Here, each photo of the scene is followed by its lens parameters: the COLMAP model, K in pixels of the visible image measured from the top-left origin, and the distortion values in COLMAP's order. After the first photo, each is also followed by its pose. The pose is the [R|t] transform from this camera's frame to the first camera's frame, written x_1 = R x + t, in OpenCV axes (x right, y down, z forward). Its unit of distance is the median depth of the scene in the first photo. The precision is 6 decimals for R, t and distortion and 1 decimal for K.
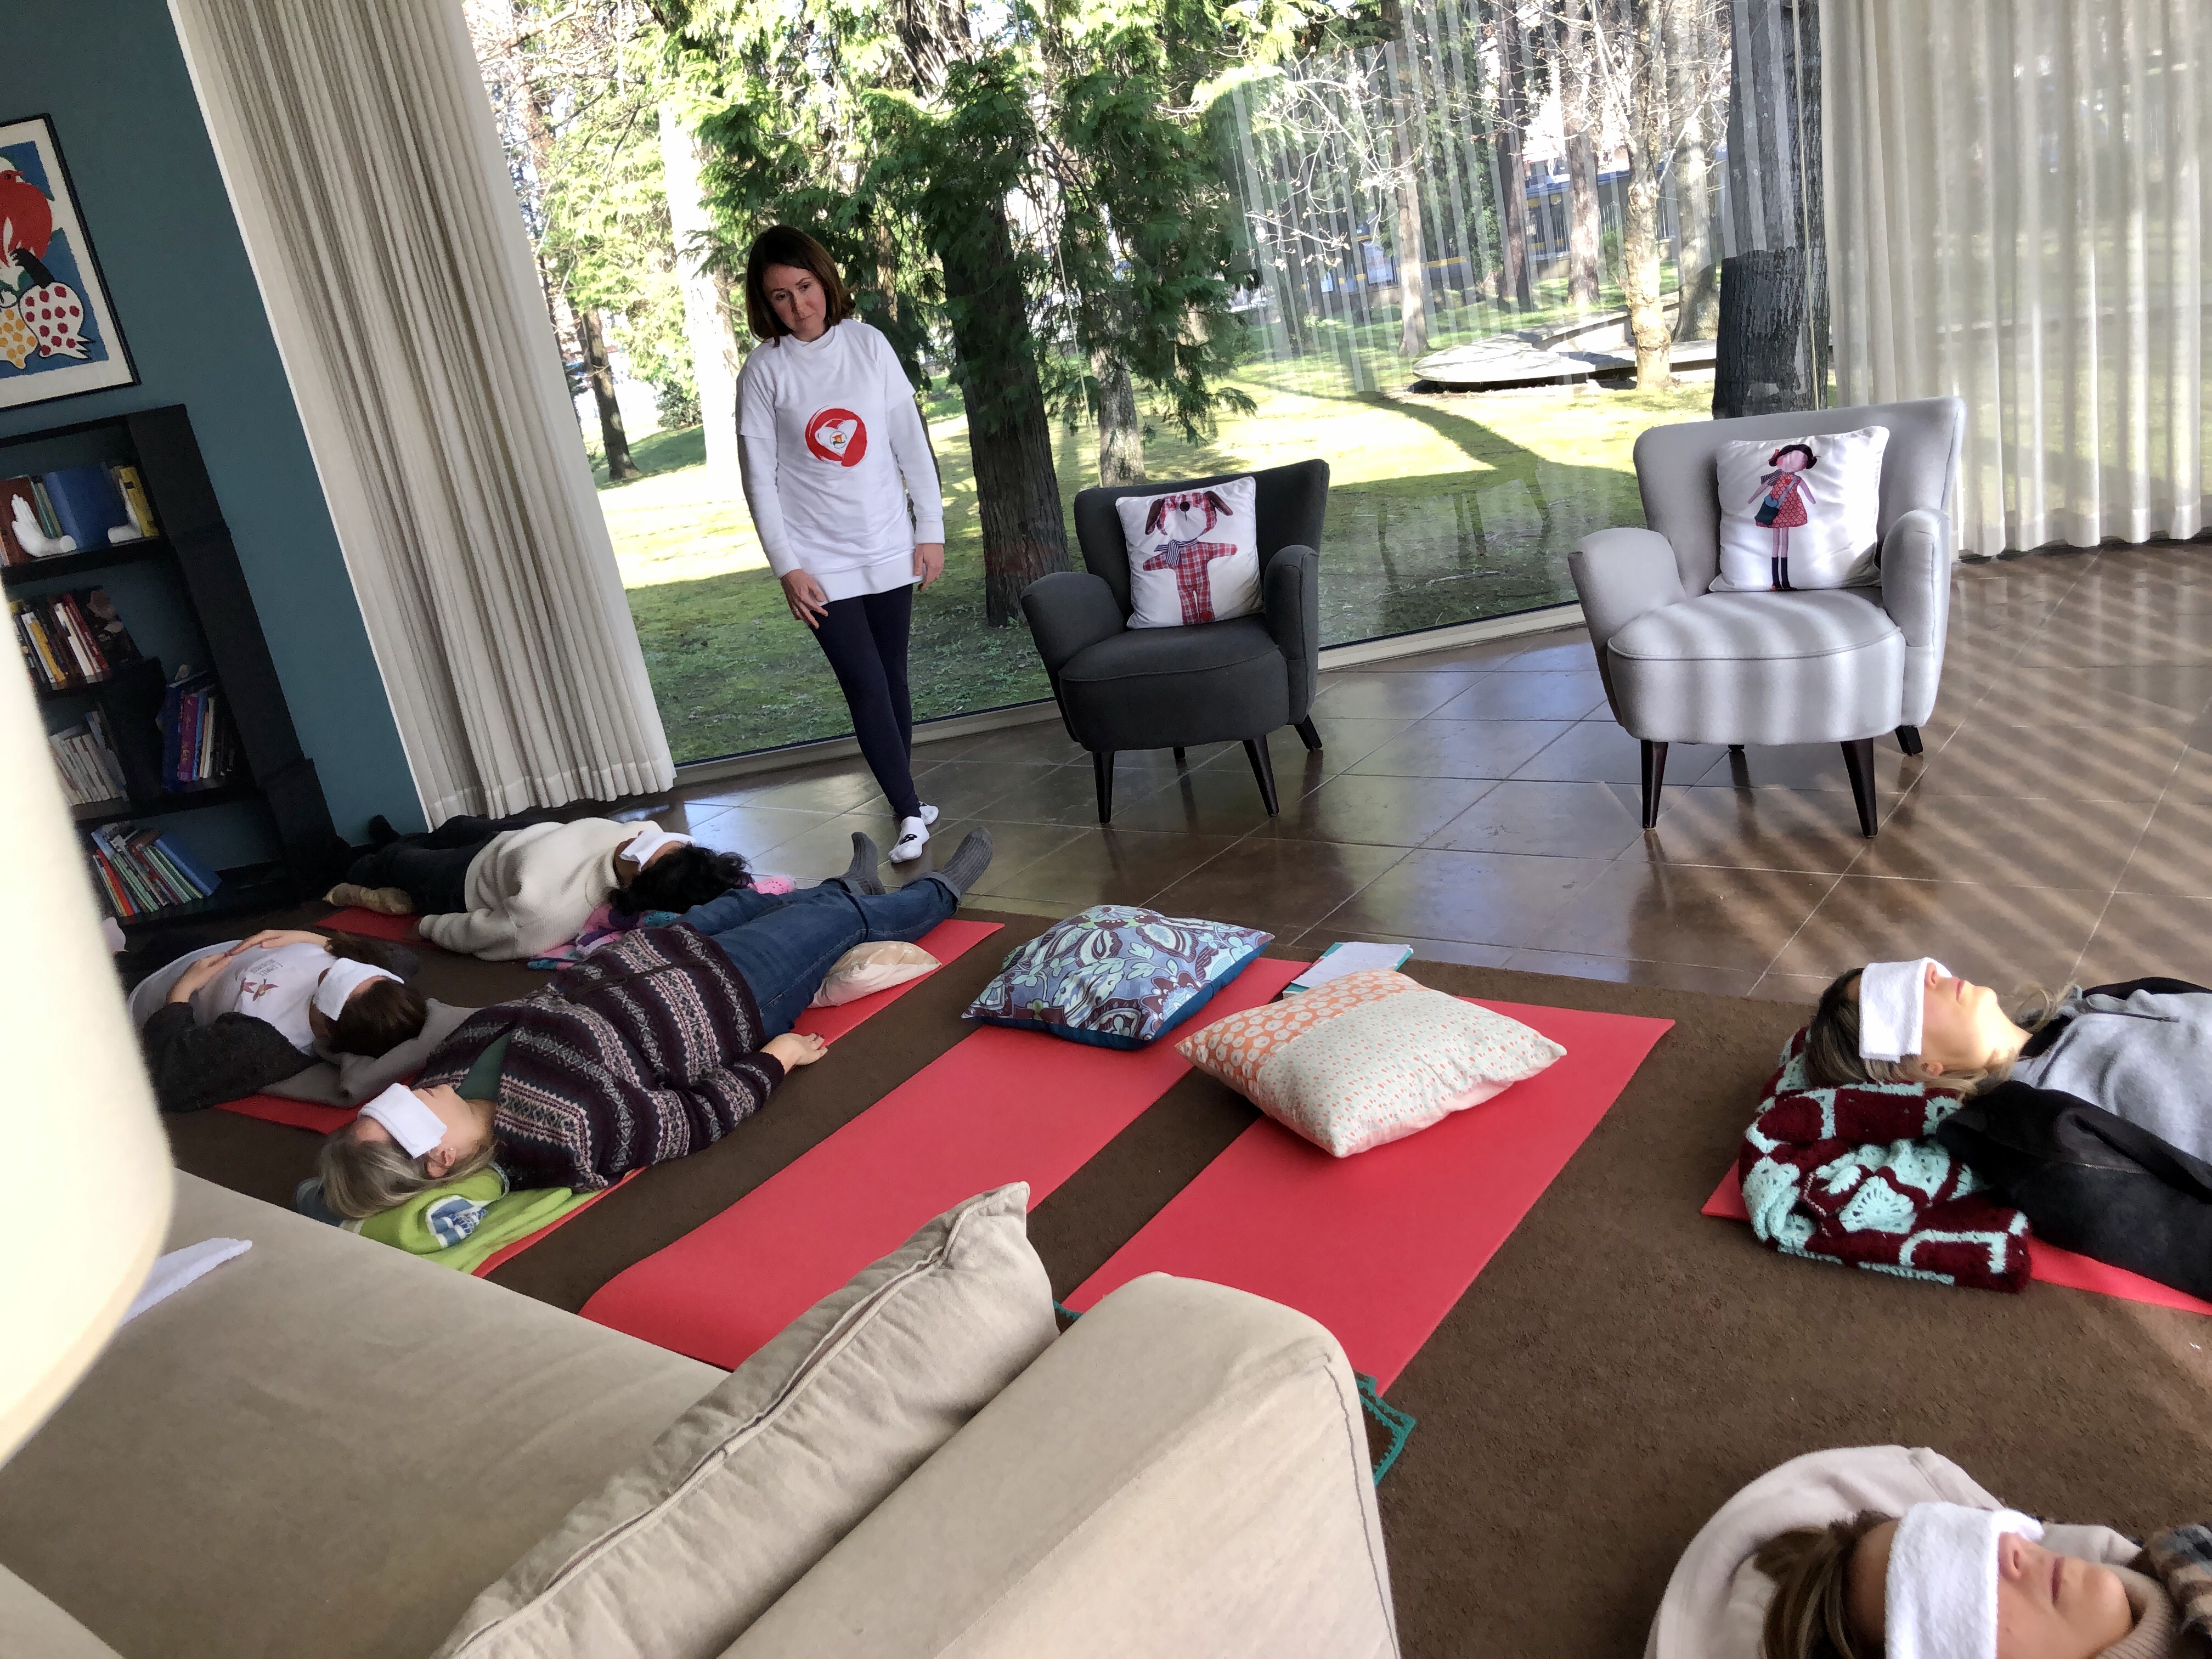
lens RADIAL K [[1800.1, 0, 1106.0], [0, 1800.1, 829.5], [0, 0, 1]] dist [0.076777, -0.117956]
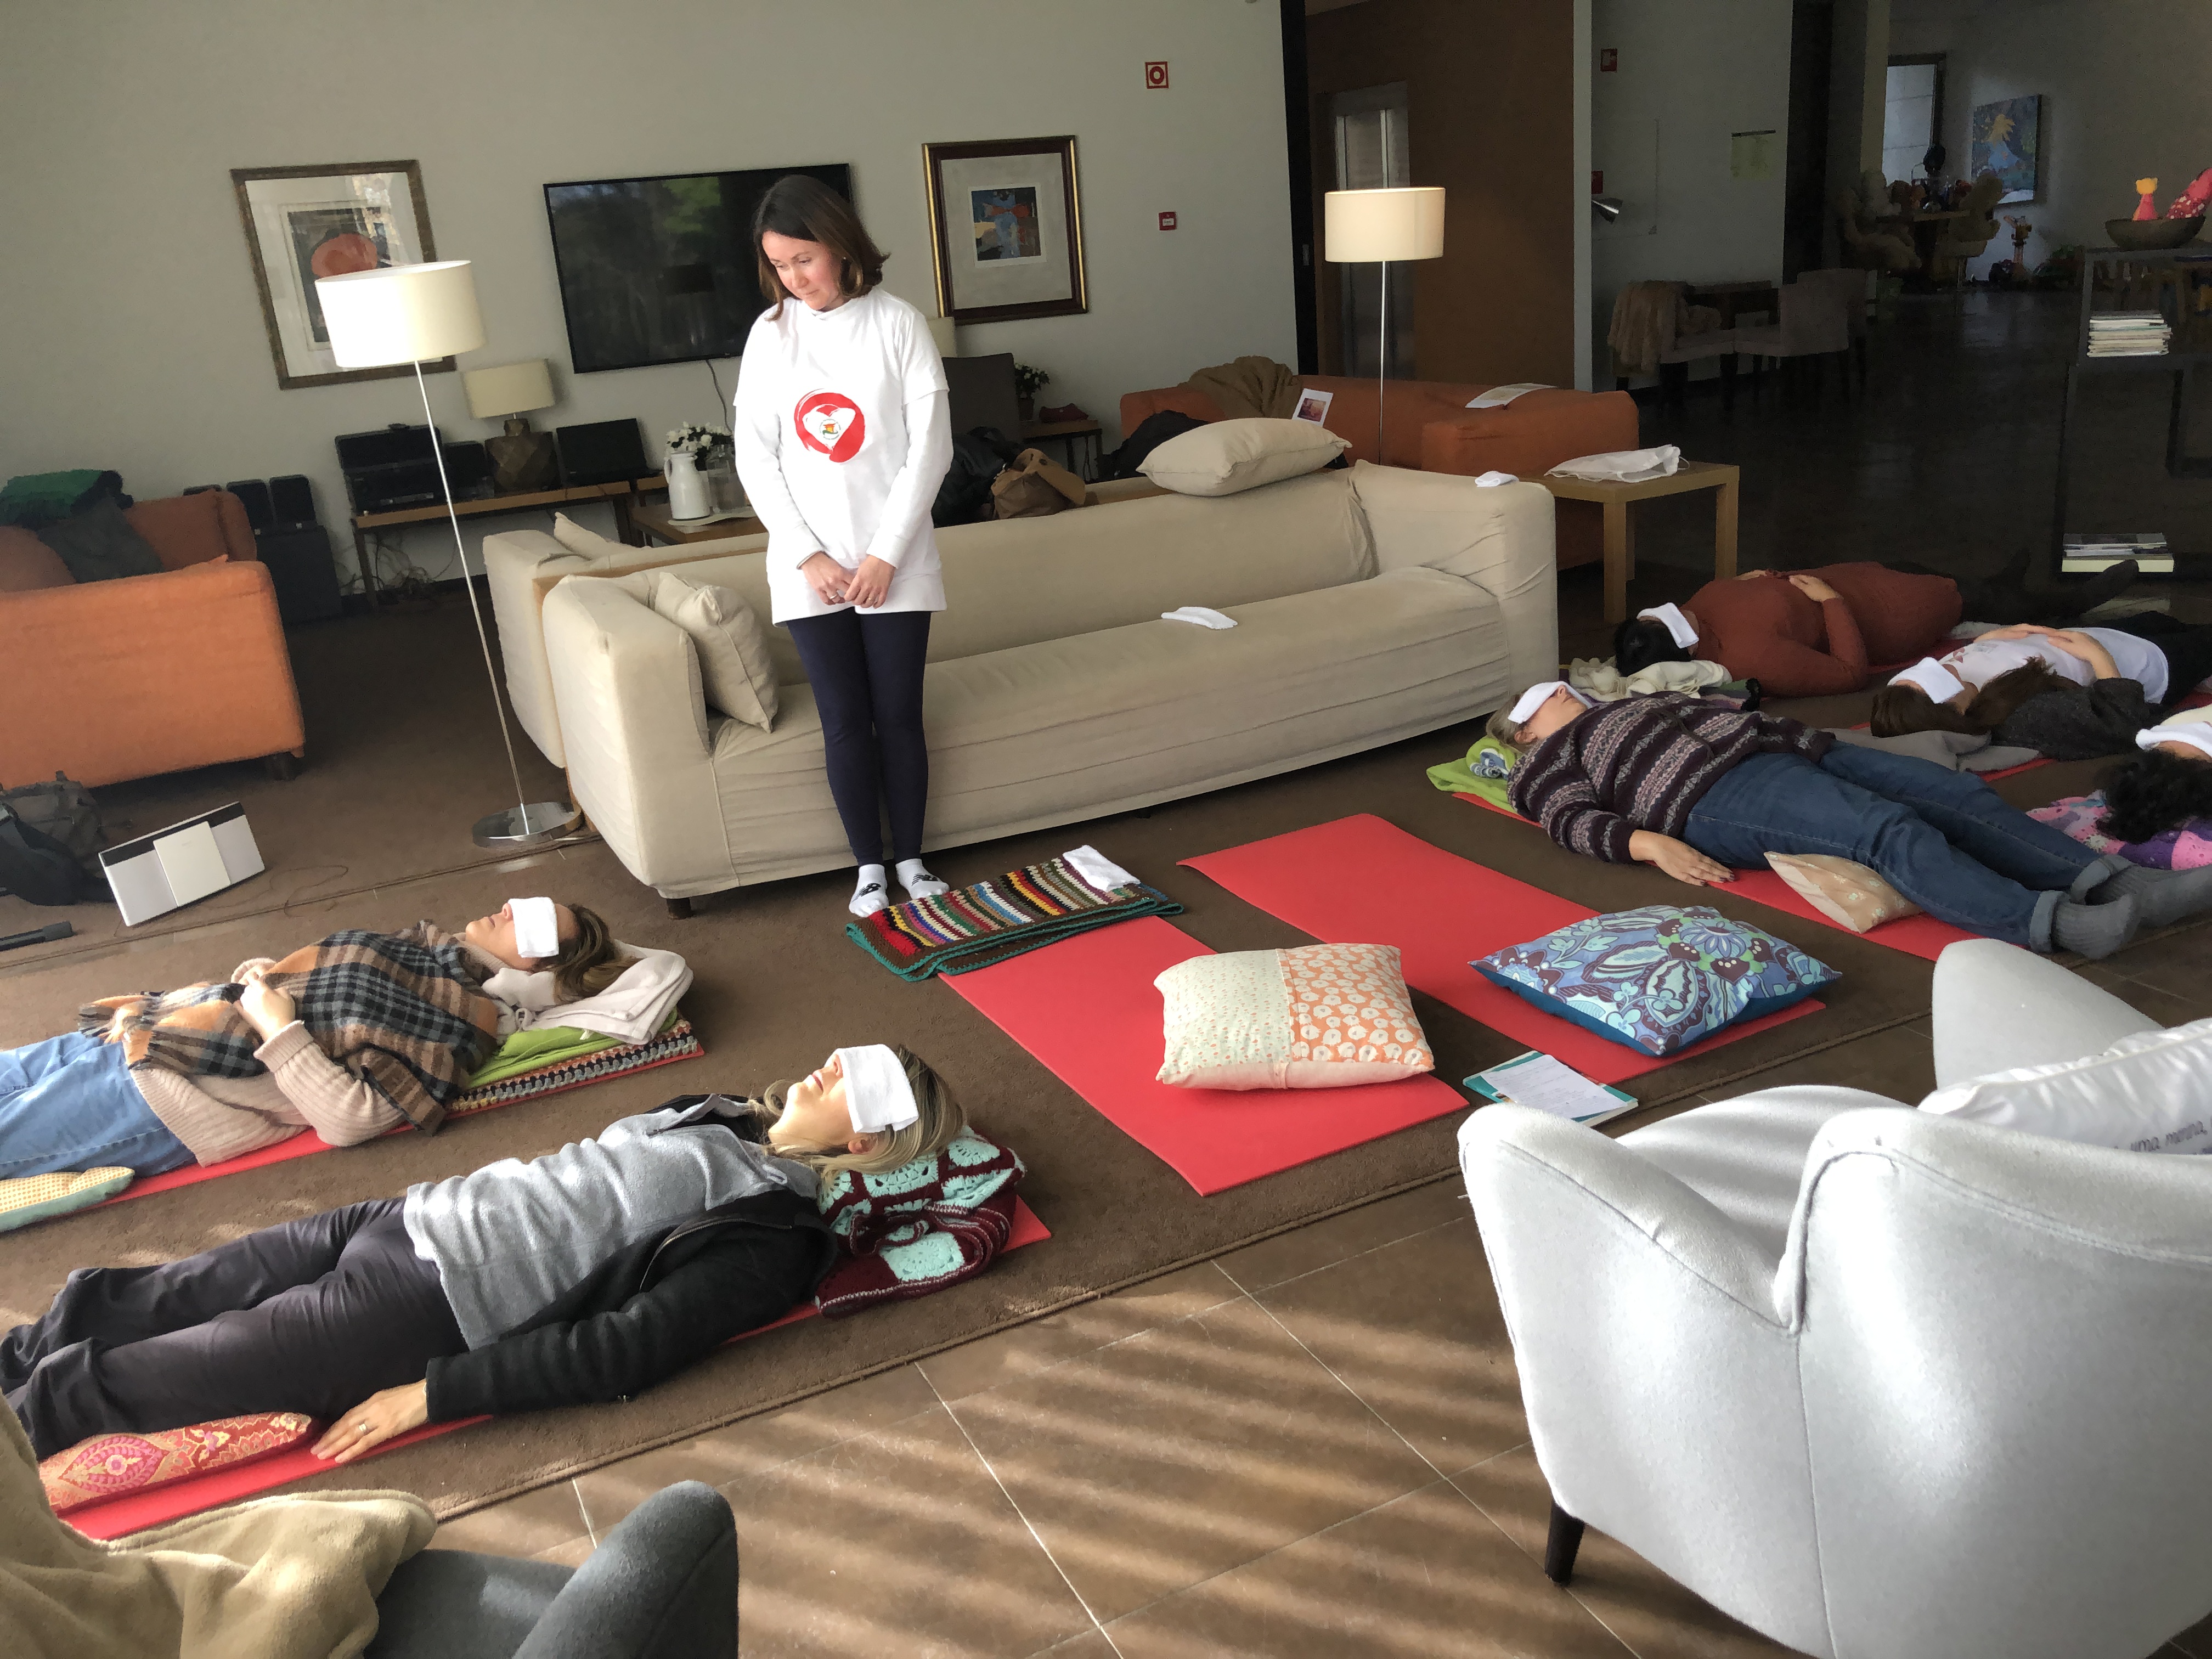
lens RADIAL K [[1856.8, 0, 1103.6], [0, 1856.8, 783.1], [0, 0, 1]] dist [0.007906, -0.002205]
pose [[-0.420039, 0.466382, -0.778495, 0.625828], [-0.138135, 0.814987, 0.562775, -0.378592], [0.896931, 0.343925, -0.277903, 0.740981]]
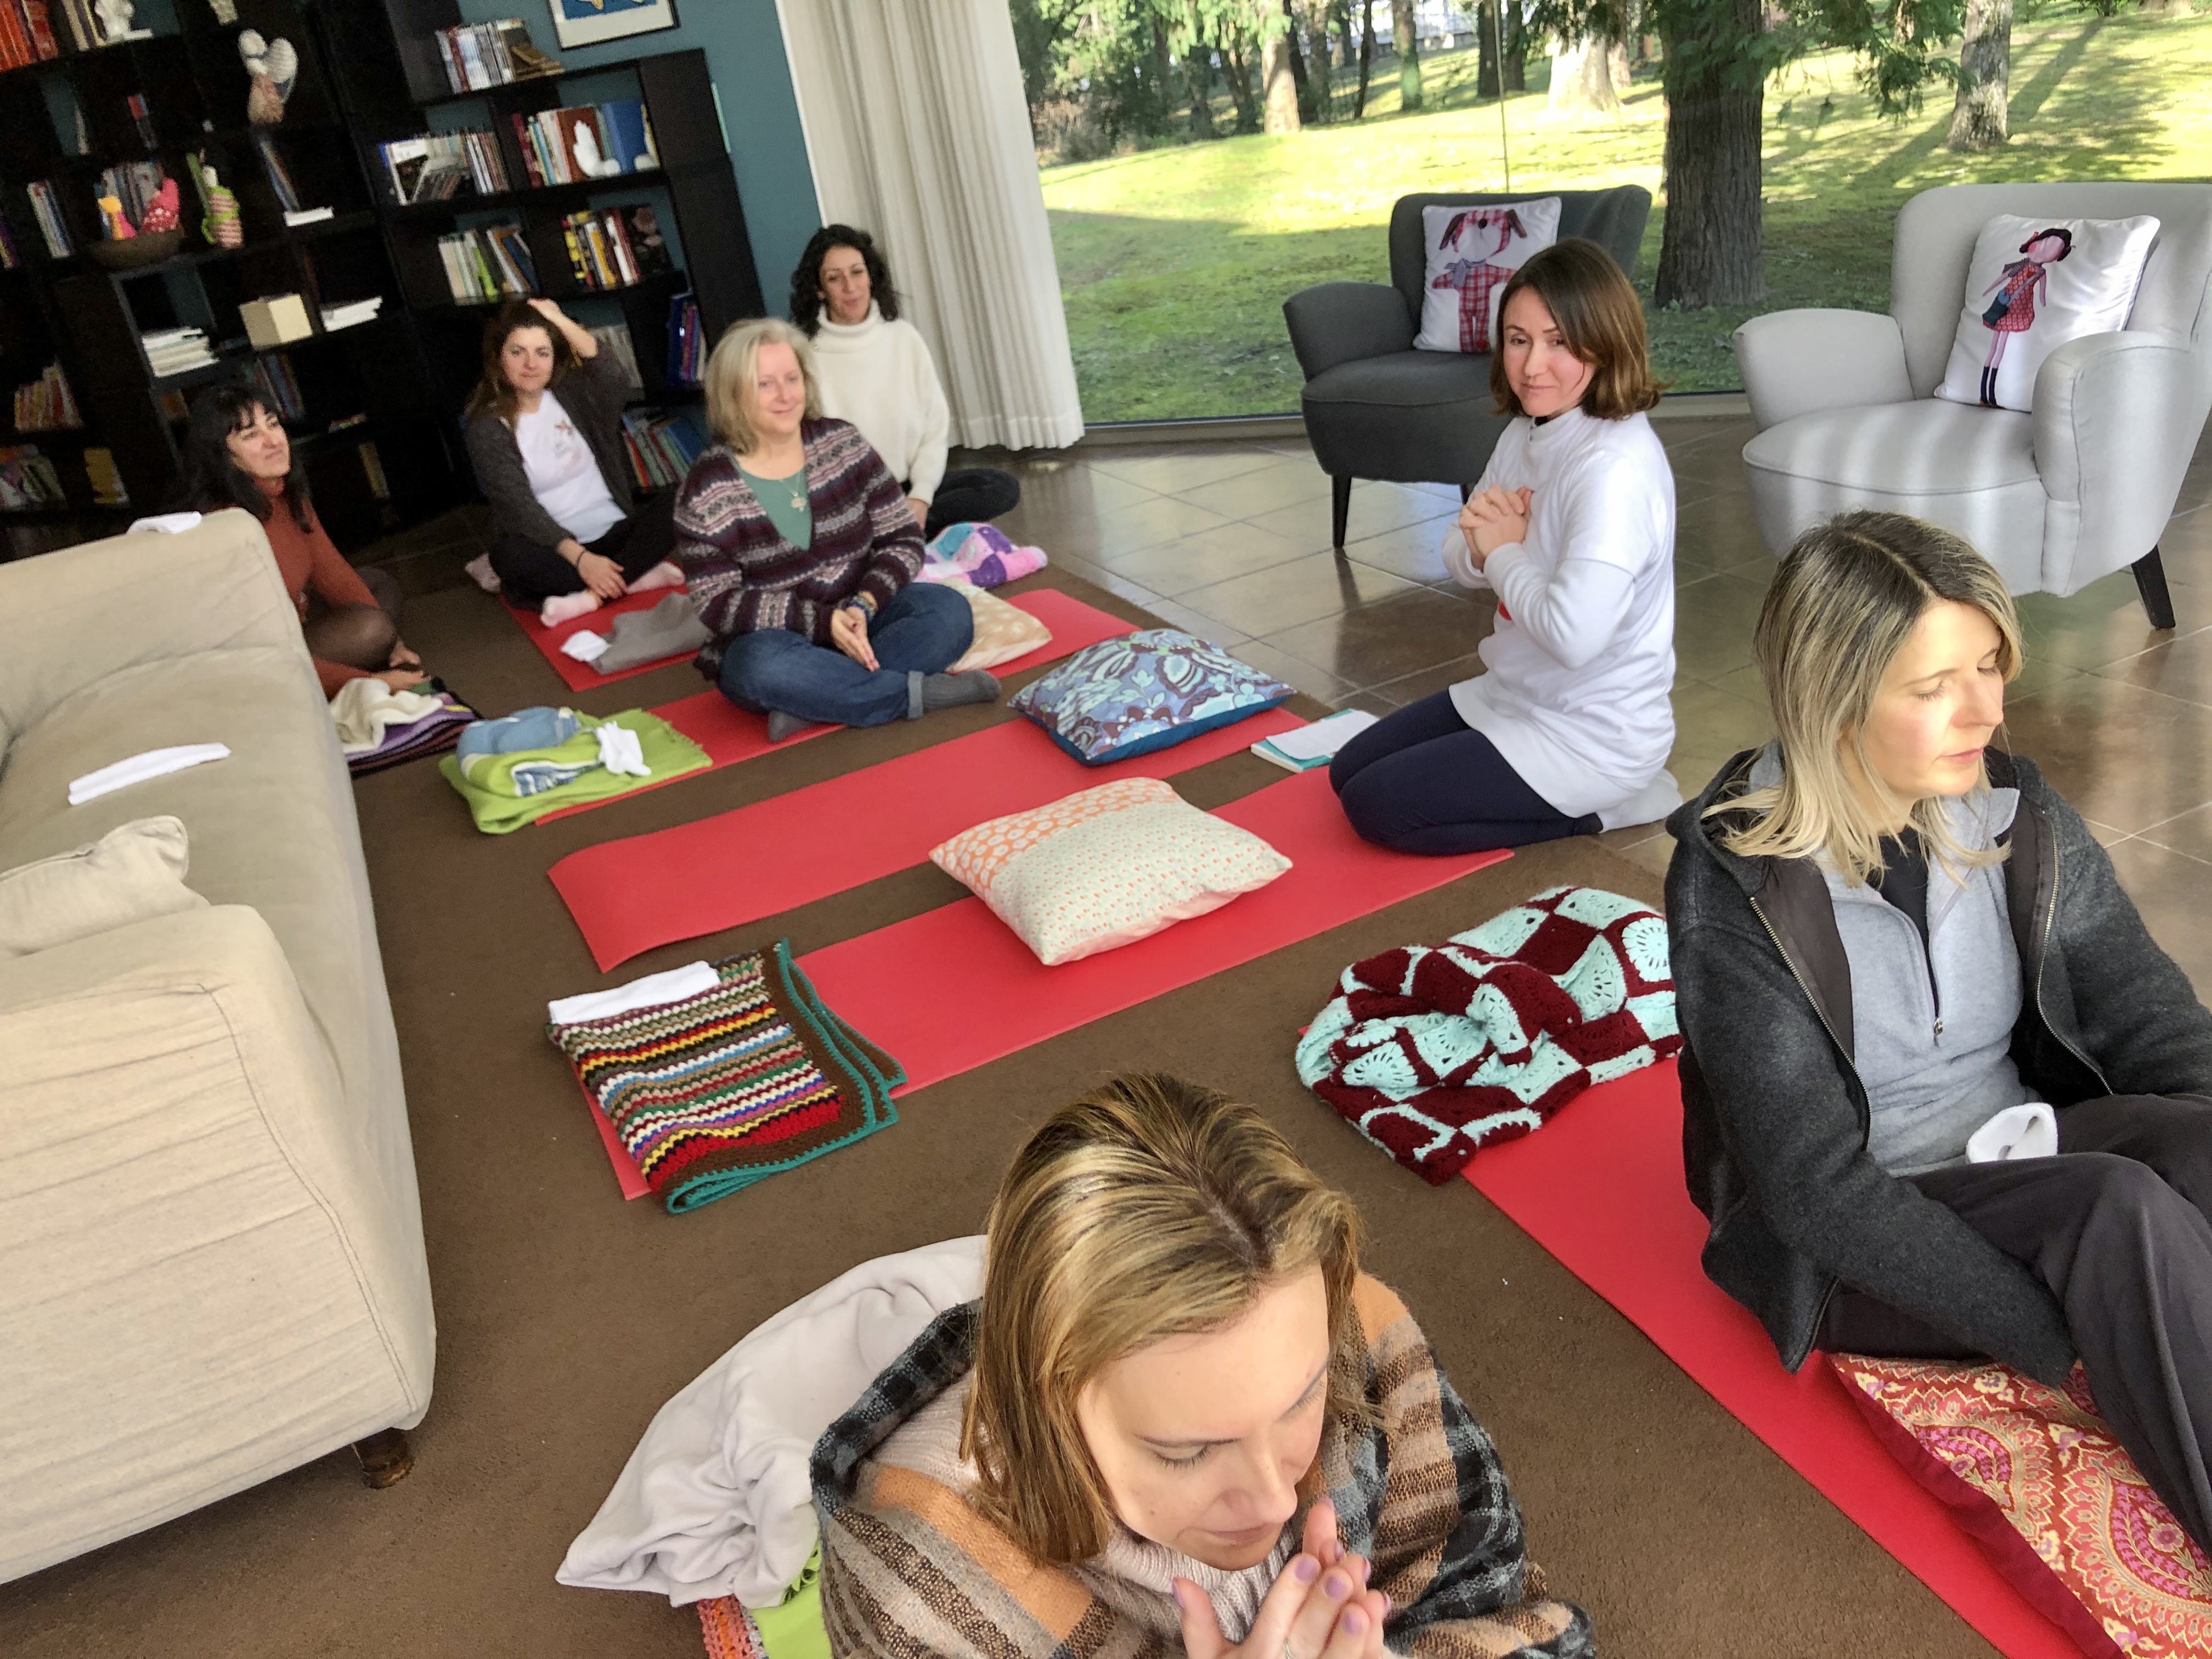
lens RADIAL K [[1856.8, 0, 1103.6], [0, 1856.8, 783.1], [0, 0, 1]] dist [0.007906, -0.002205]
pose [[0.880278, 0.220189, -0.420272, 0.338903], [-0.147806, 0.968978, 0.198080, -0.060059], [0.450849, -0.112247, 0.885514, 0.028780]]
